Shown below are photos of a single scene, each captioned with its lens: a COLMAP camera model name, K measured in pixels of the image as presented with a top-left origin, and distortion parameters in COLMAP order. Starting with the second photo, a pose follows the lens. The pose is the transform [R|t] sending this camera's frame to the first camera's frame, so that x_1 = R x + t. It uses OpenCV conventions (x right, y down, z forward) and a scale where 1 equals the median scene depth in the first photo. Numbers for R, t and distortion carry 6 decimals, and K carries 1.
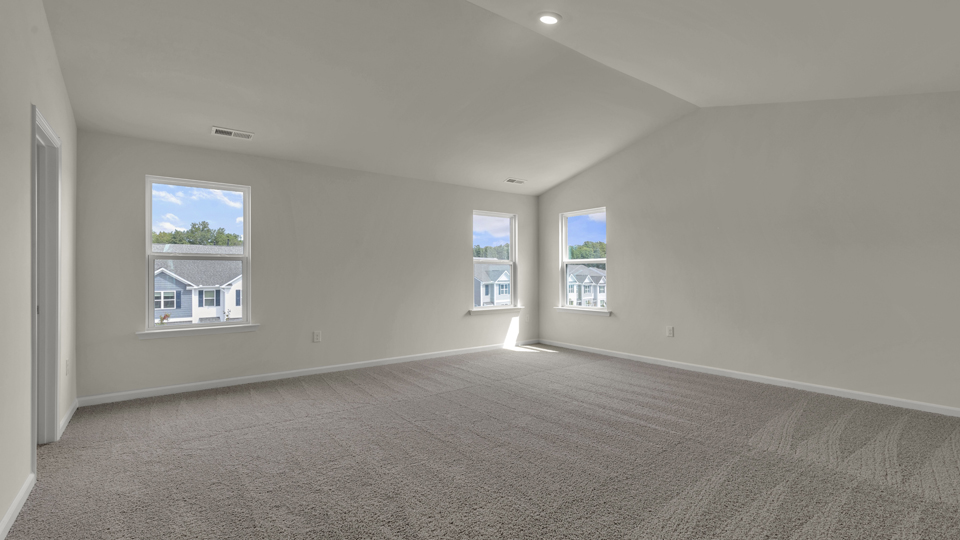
lens RADIAL K [[438.6, 0, 476.5], [0, 438.6, 271.7], [0, 0, 1]] dist [0.000656, -0.000001]
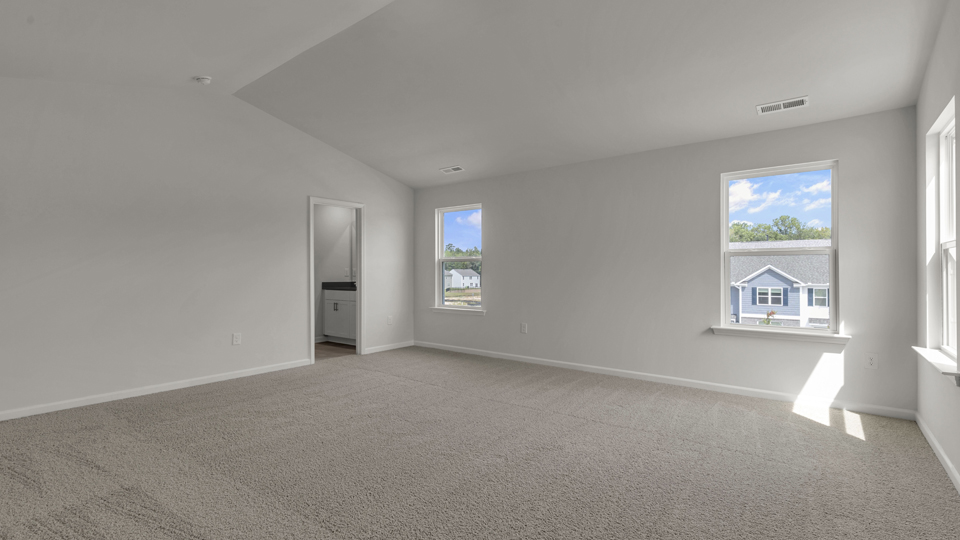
lens RADIAL K [[438.6, 0, 476.3], [0, 438.6, 270.5], [0, 0, 1]] dist [0.000656, -0.000001]
pose [[0.231988, -0.001351, -0.972718, 0.115135], [0.006544, 0.999979, 0.000172, 0.000069], [0.972697, -0.006405, 0.231992, 0.105012]]
